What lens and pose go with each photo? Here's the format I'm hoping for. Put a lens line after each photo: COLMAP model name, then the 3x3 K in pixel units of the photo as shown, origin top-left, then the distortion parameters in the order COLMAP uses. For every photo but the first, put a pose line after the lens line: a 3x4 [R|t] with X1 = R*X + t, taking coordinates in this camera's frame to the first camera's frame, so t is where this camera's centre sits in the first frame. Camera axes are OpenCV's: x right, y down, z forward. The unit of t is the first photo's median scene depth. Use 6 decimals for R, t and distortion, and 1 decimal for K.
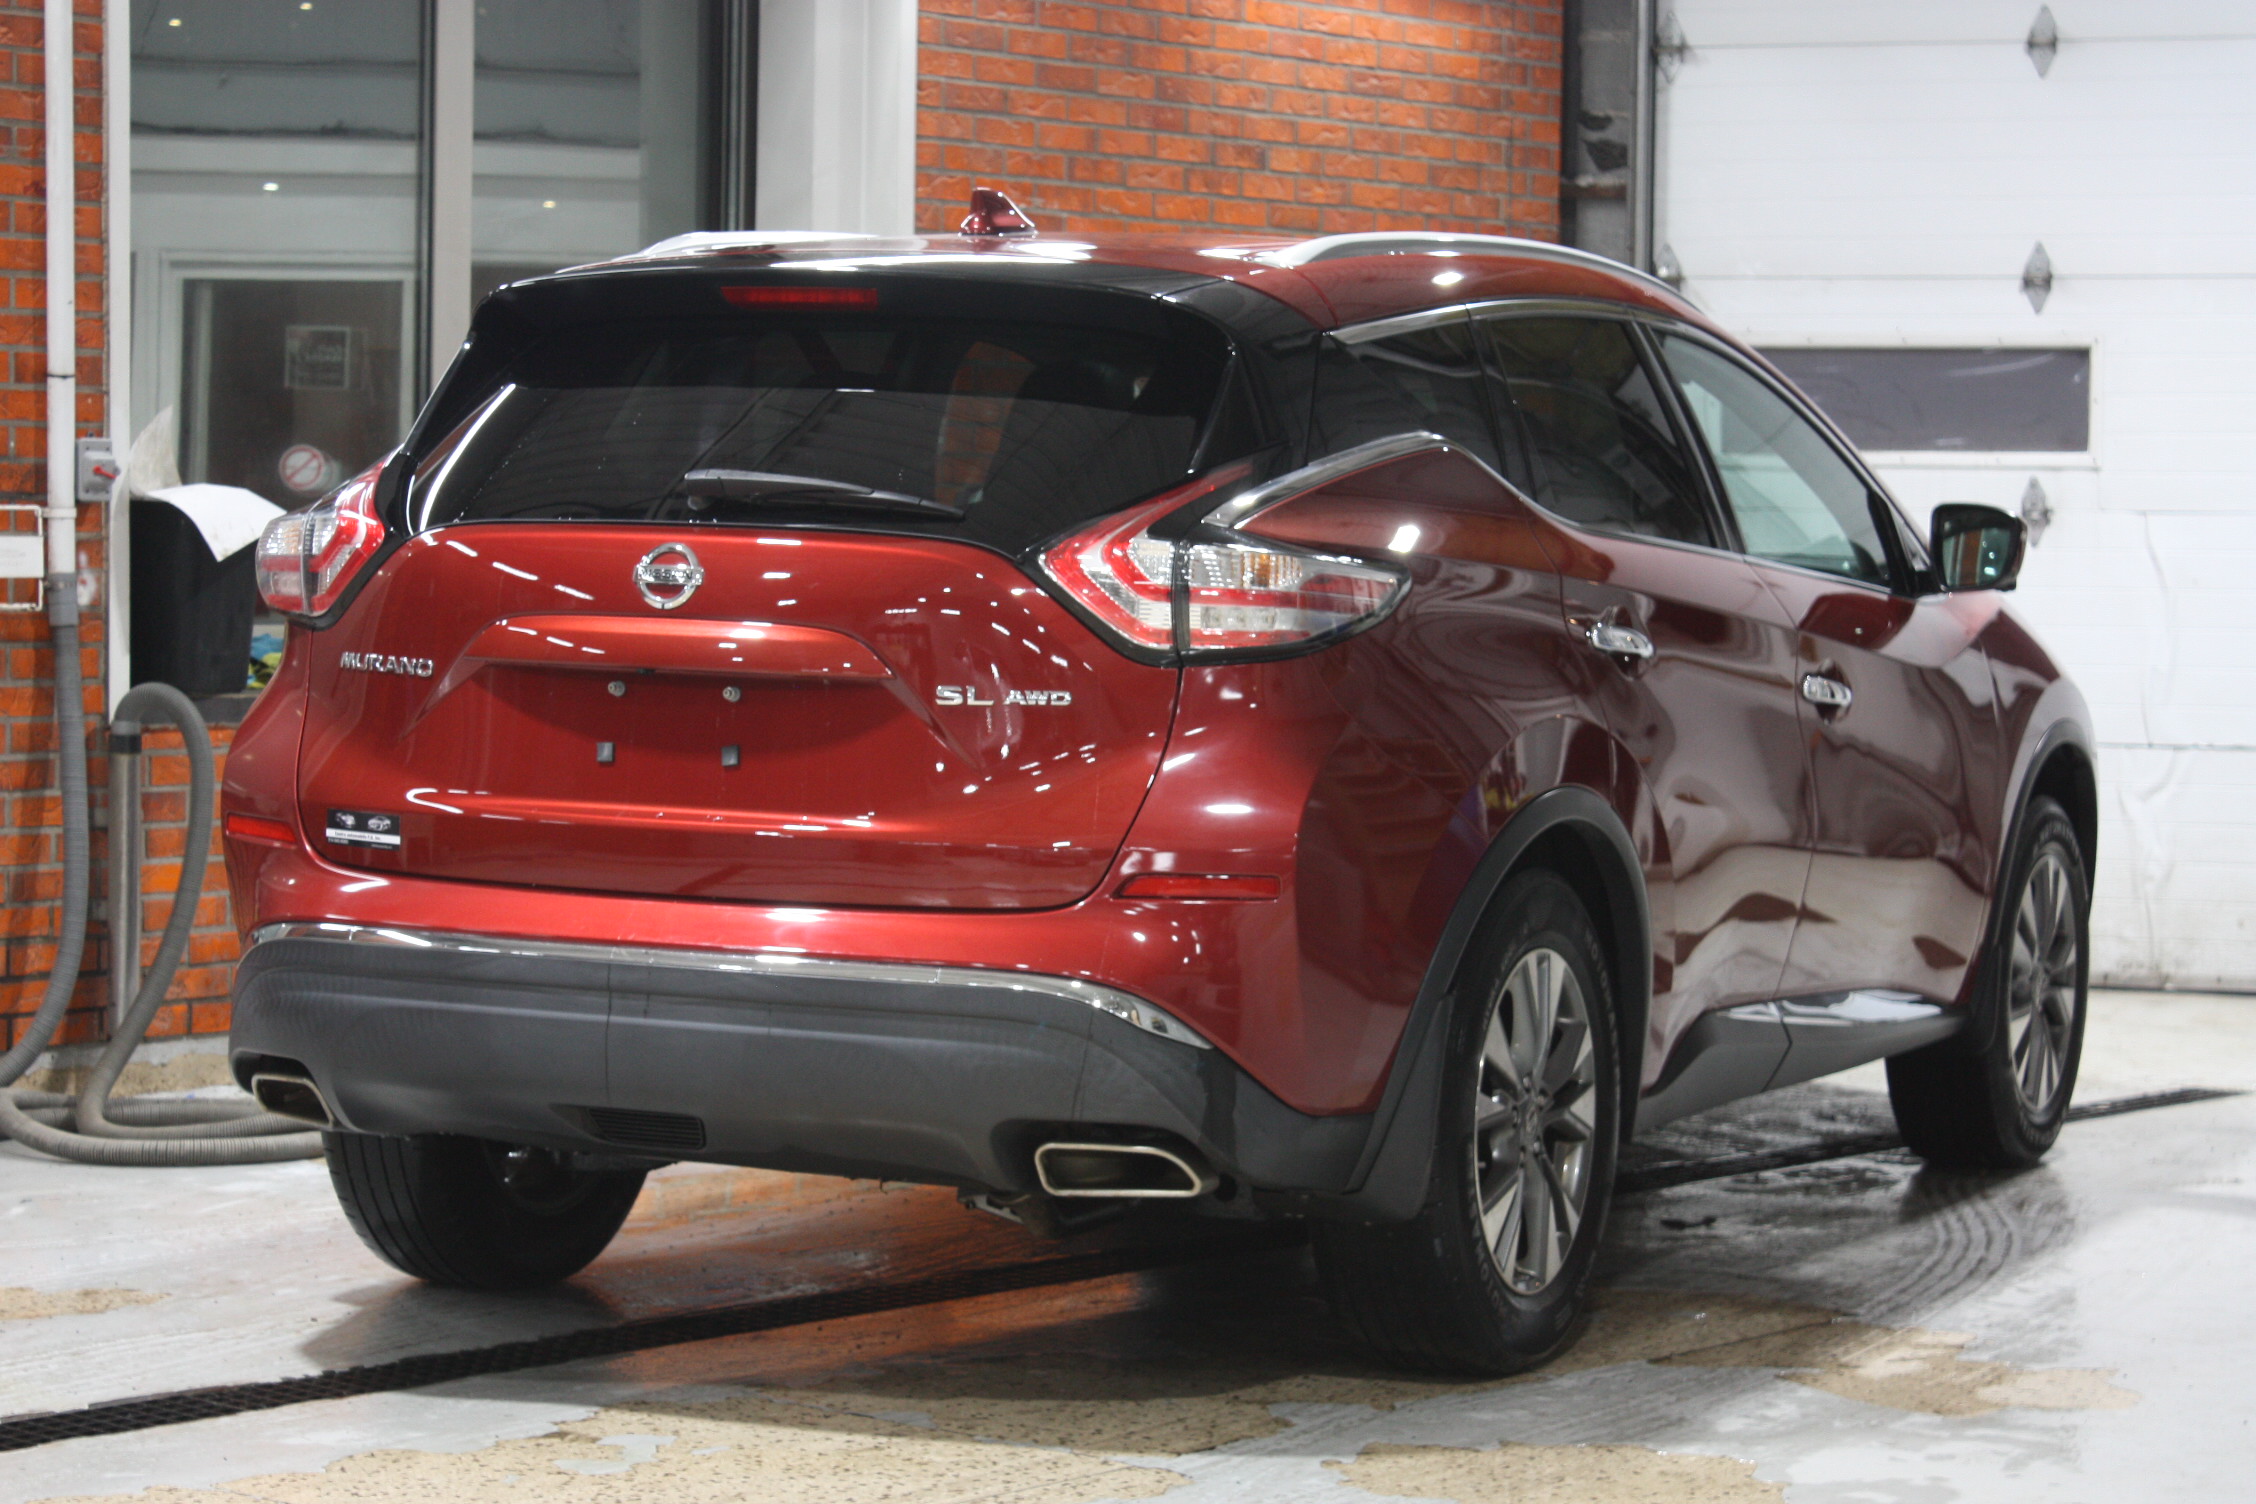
lens RADIAL K [[4617.5, 0, 1128.0], [0, 4617.5, 752.0], [0, 0, 1]] dist [0.021457, -0.140830]
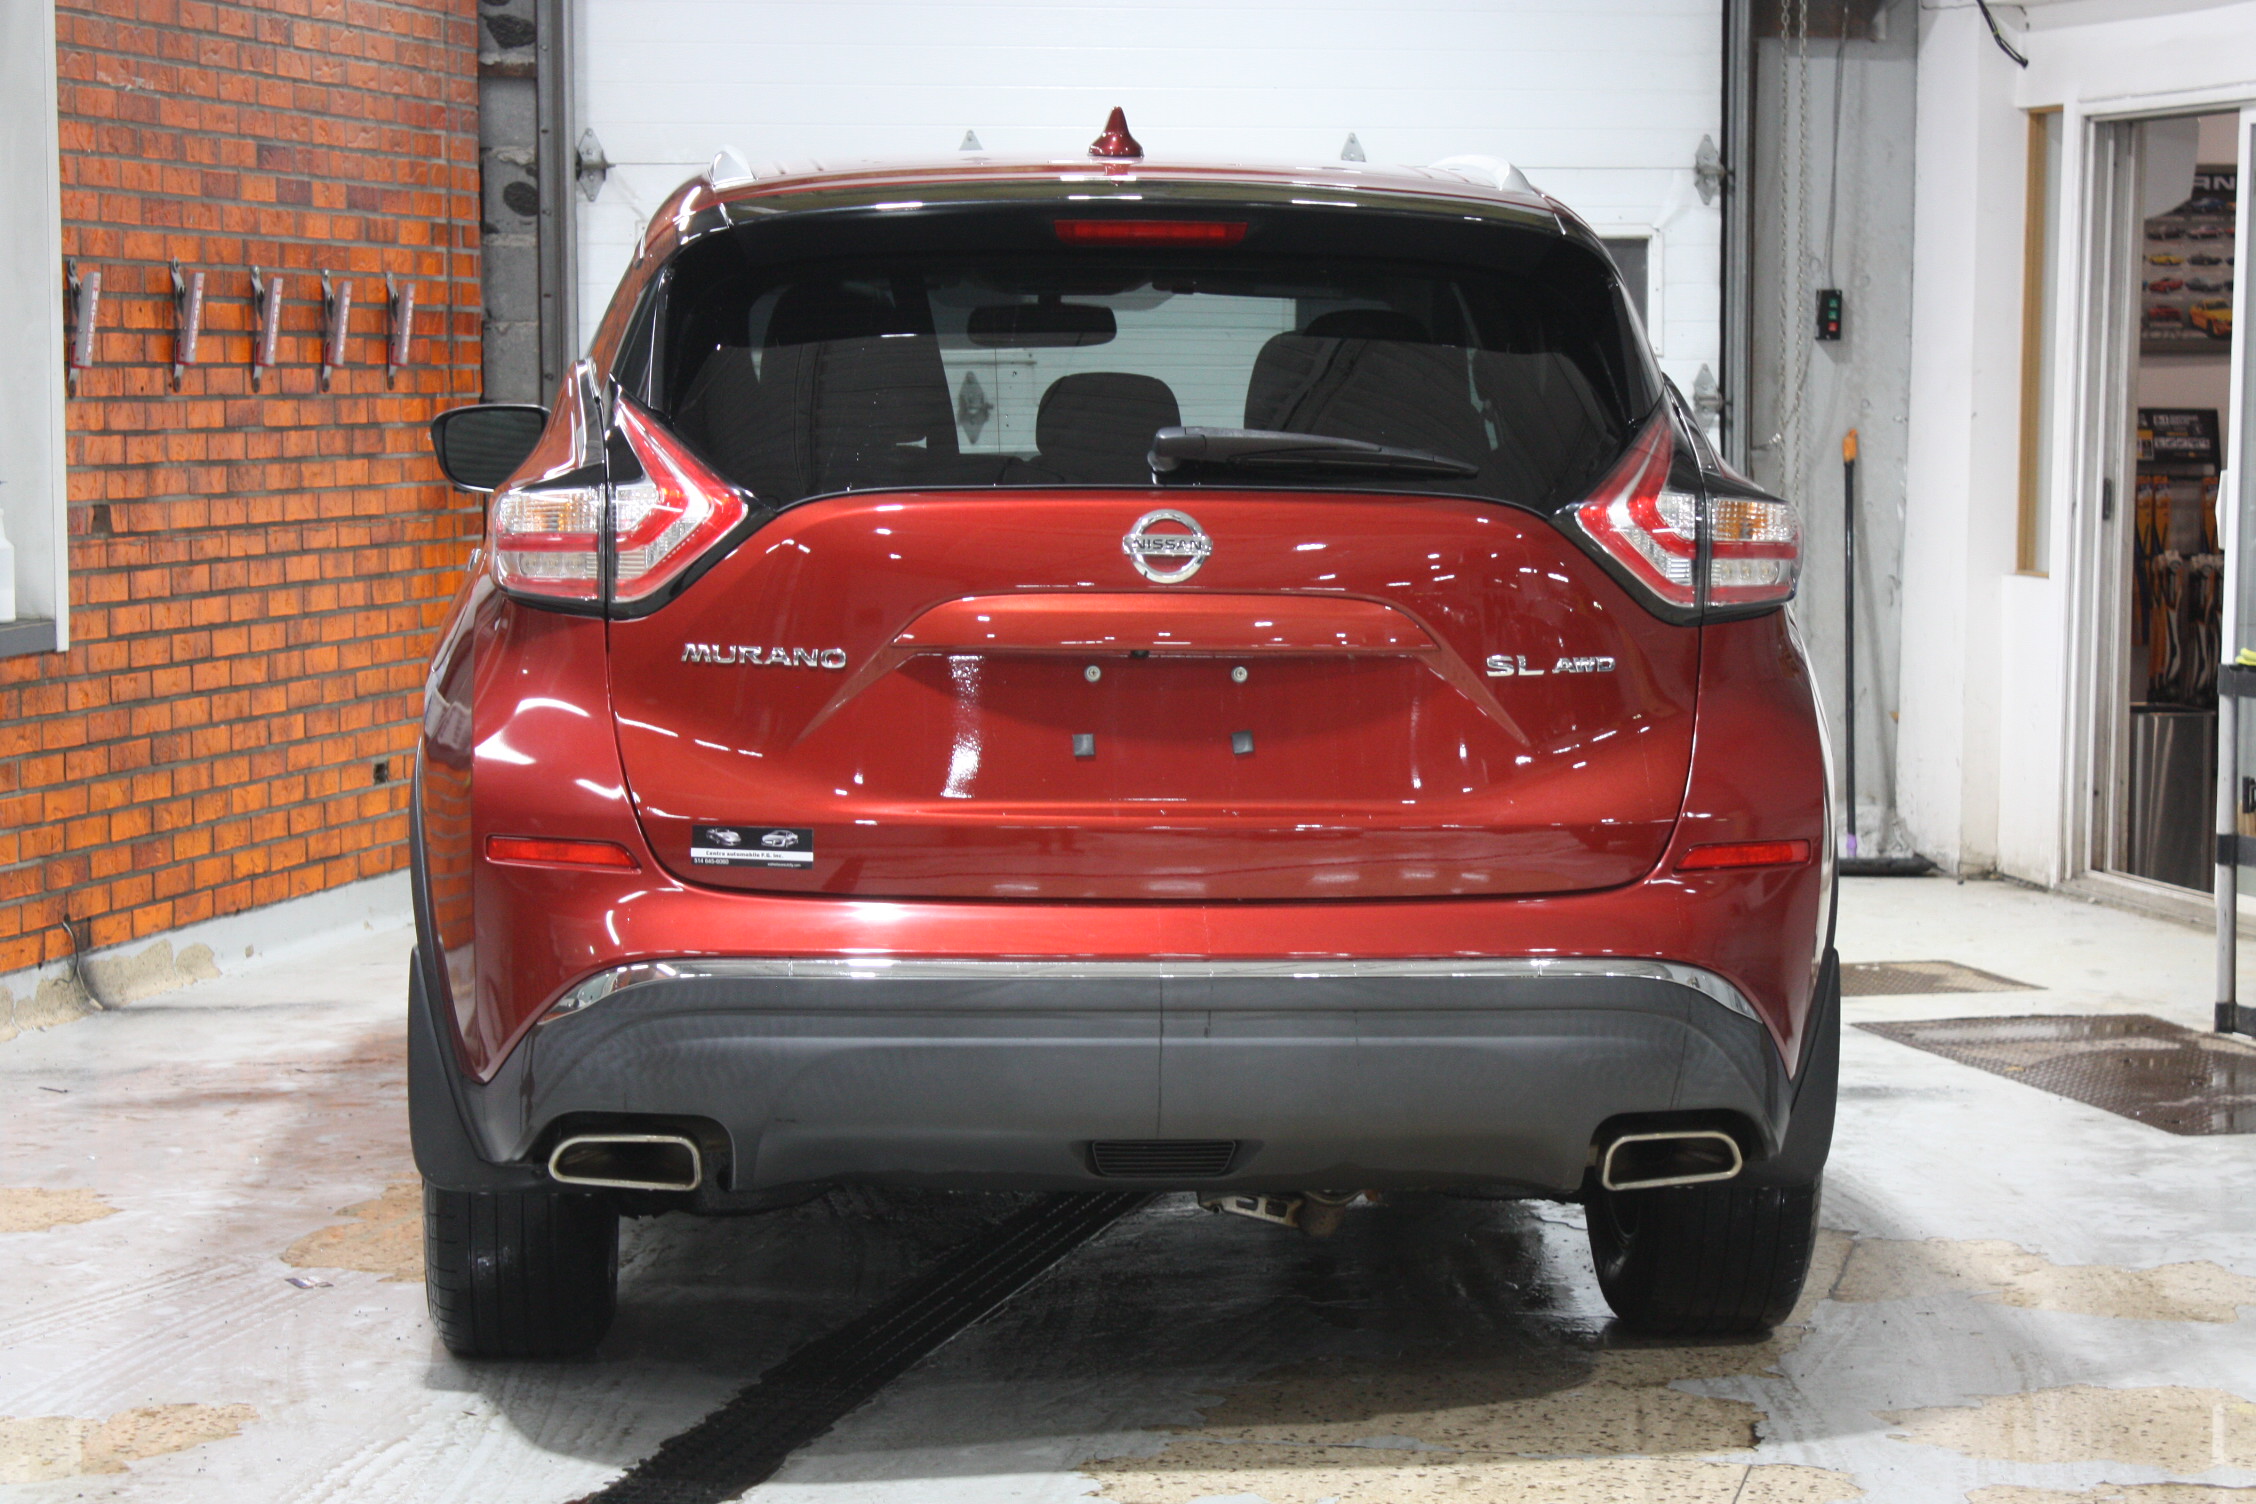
lens RADIAL K [[4871.6, 0, 1128.0], [0, 4871.6, 752.0], [0, 0, 1]] dist [-0.033321, -0.028252]
pose [[0.880328, -0.051524, 0.471558, -0.537349], [0.038985, 0.998579, 0.036331, -0.031763], [-0.472760, -0.013599, 0.881086, 0.161105]]
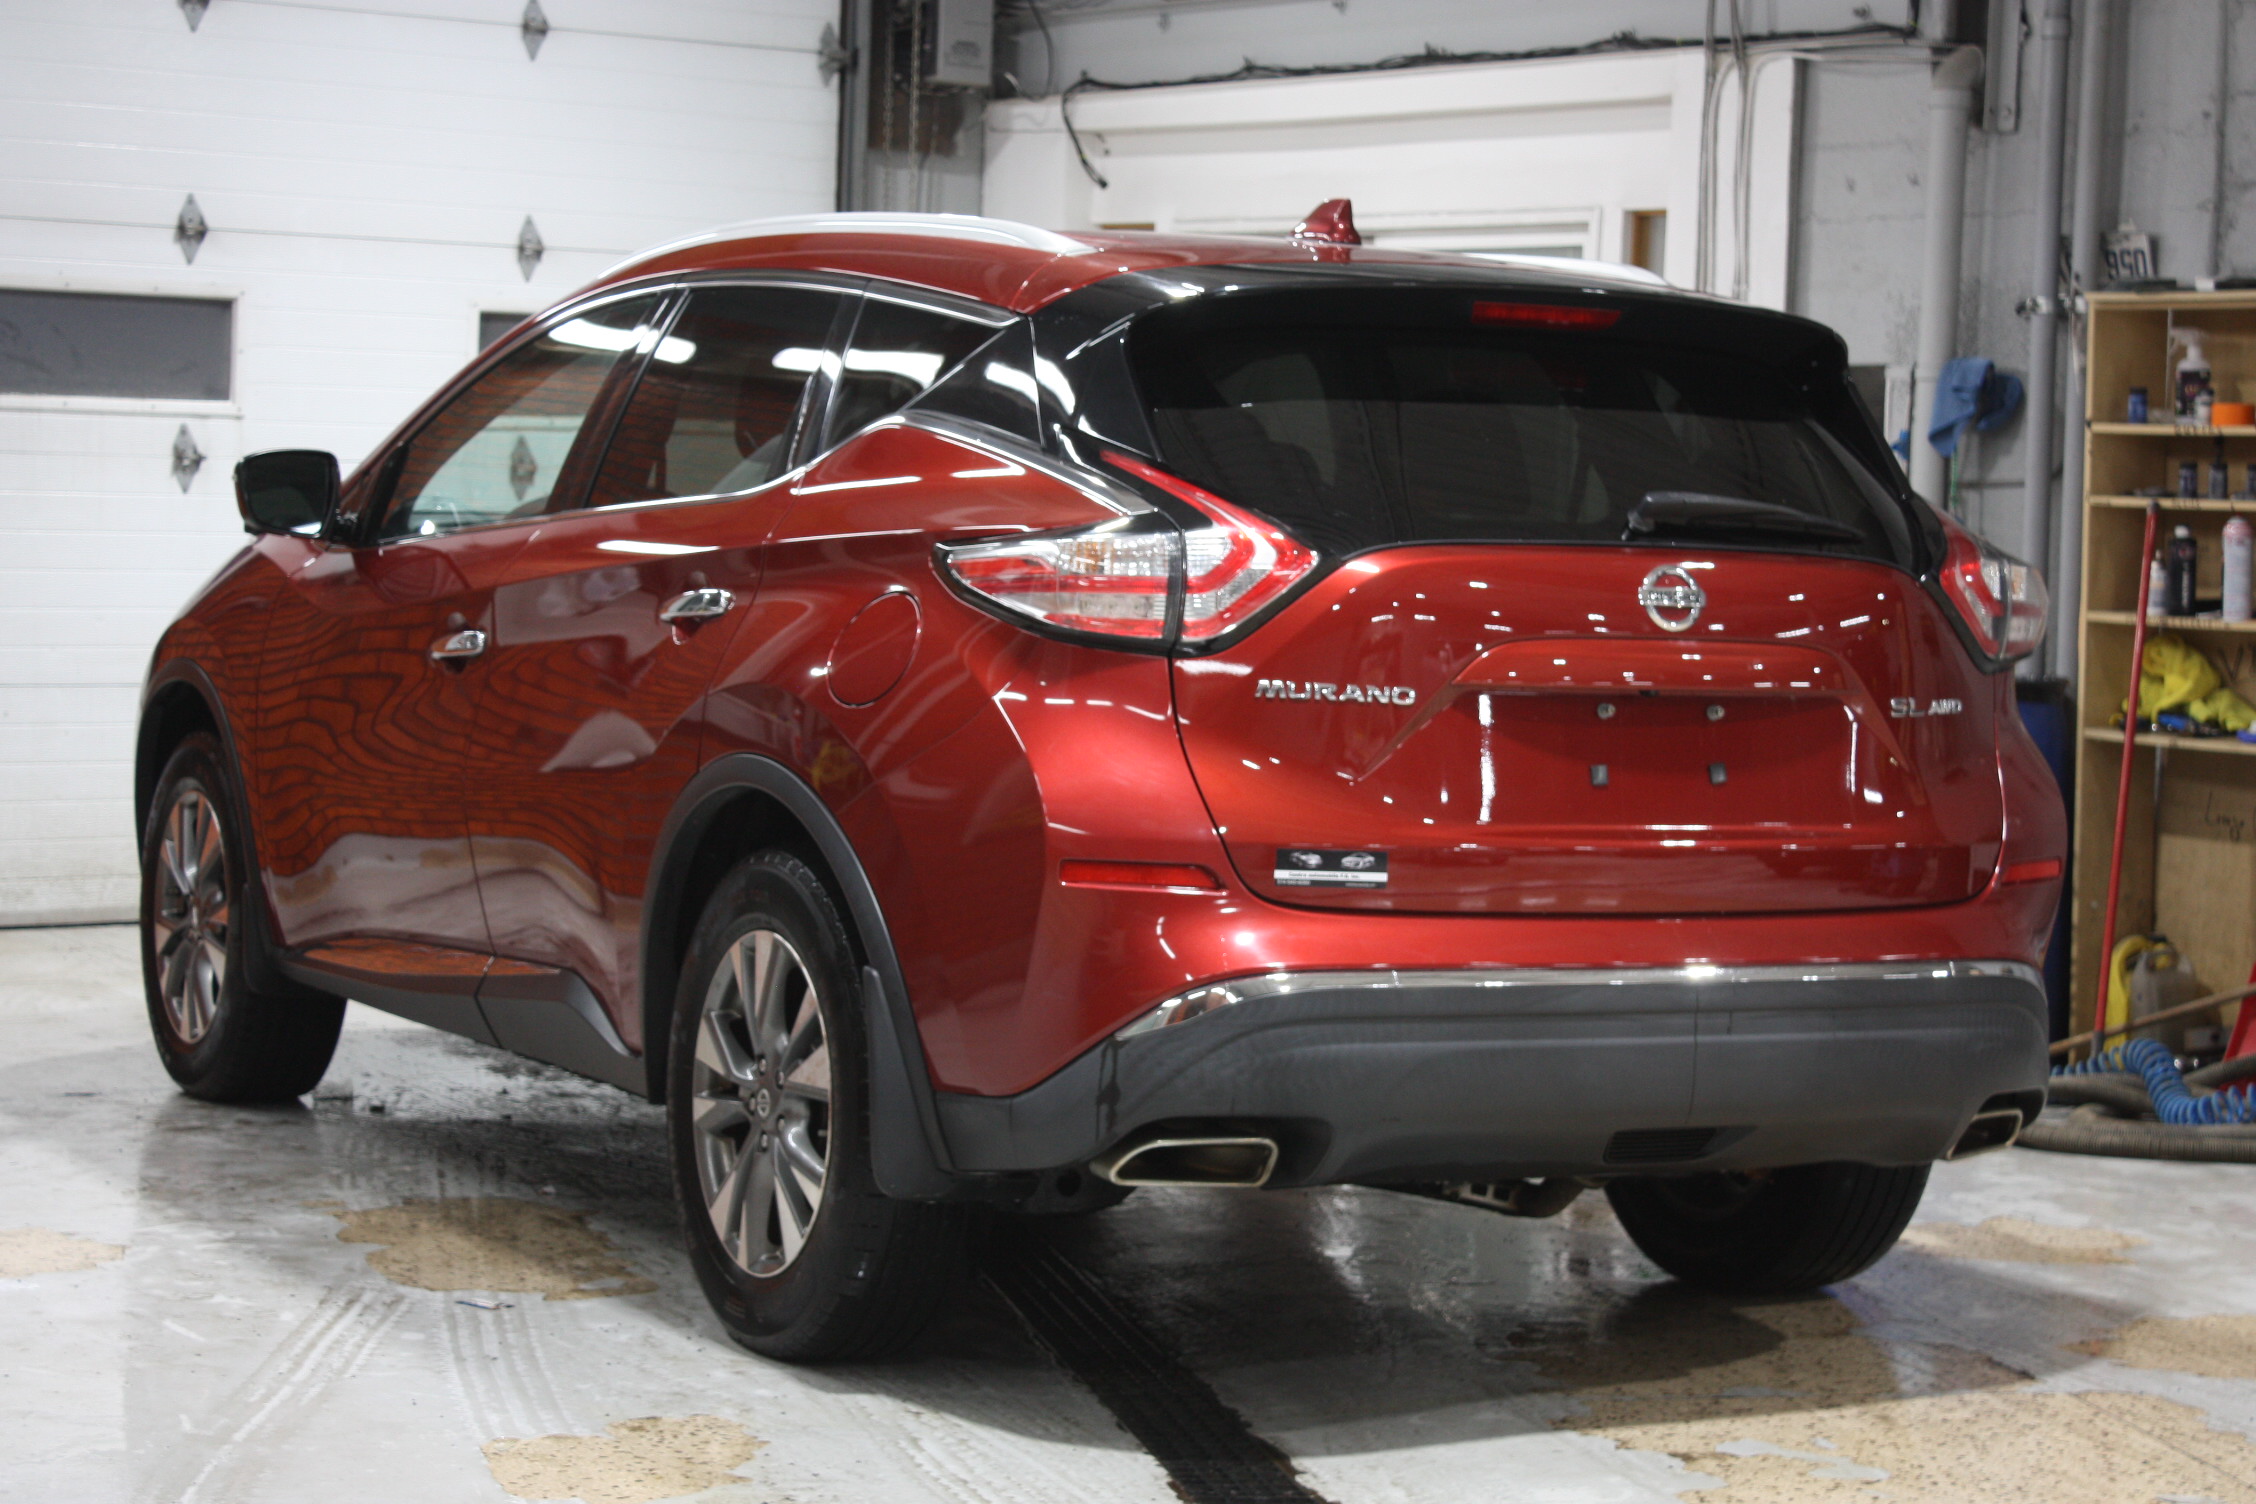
lens RADIAL K [[4391.8, 0, 1128.0], [0, 4391.8, 752.0], [0, 0, 1]] dist [0.047230, -0.064870]
pose [[0.619038, -0.044153, 0.784119, -0.897436], [0.021125, 0.998993, 0.039575, -0.043542], [-0.785077, -0.007934, 0.619348, 0.481123]]
